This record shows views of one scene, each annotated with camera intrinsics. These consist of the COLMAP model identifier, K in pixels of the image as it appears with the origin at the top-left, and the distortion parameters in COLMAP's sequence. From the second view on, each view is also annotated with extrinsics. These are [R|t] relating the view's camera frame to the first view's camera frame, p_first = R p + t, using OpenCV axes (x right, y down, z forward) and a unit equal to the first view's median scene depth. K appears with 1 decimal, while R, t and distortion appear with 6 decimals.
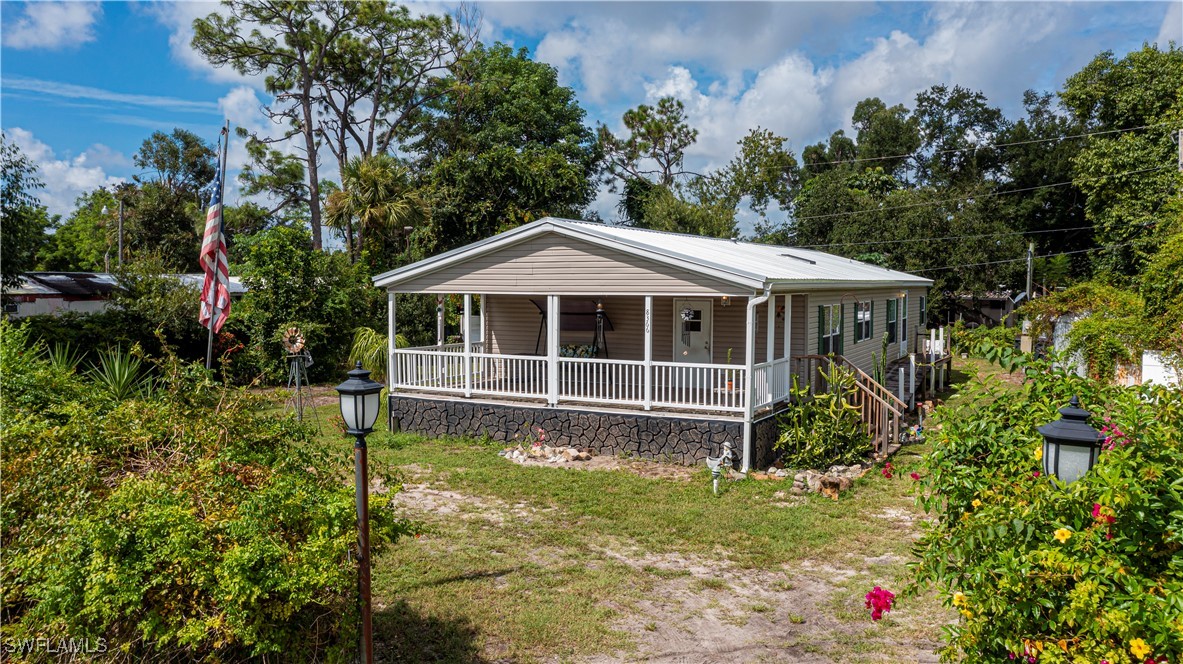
lens RADIAL K [[934.1, 0, 593.0], [0, 934.1, 329.3], [0, 0, 1]] dist [-0.004311, 0.001899]
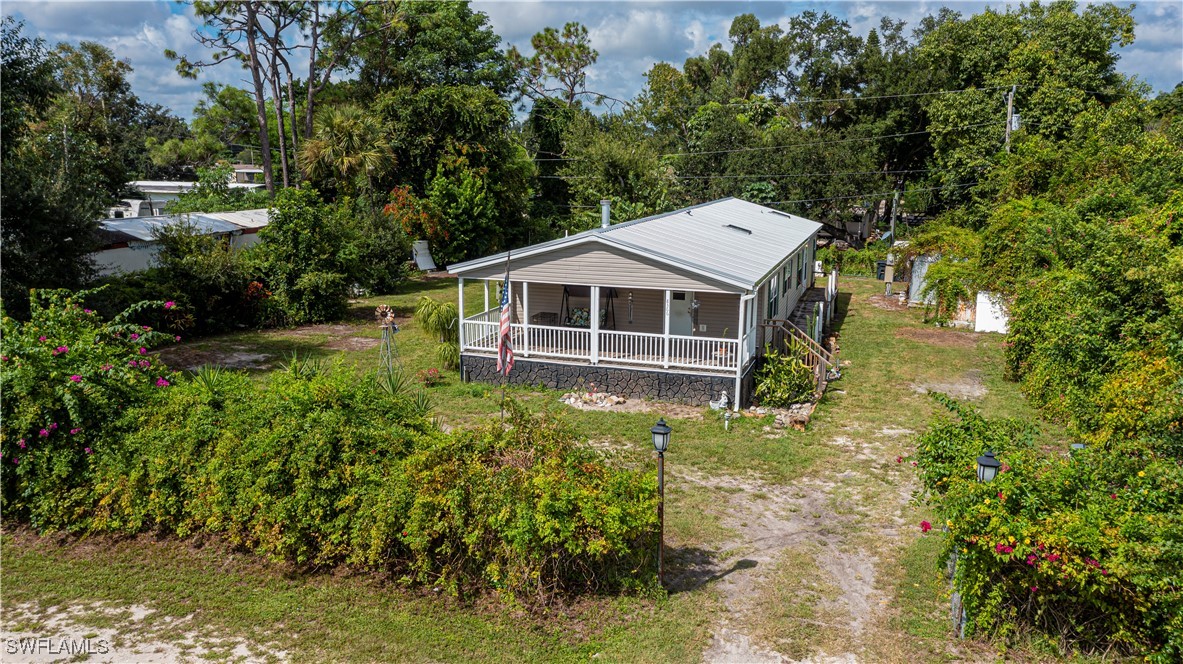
lens RADIAL K [[934.1, 0, 590.0], [0, 934.1, 334.9], [0, 0, 1]] dist [-0.004311, 0.001899]
pose [[0.987199, -0.025042, 0.157513, -0.170744], [0.001750, 0.989238, 0.146305, -0.105813], [-0.159482, -0.144157, 0.976619, -0.229963]]
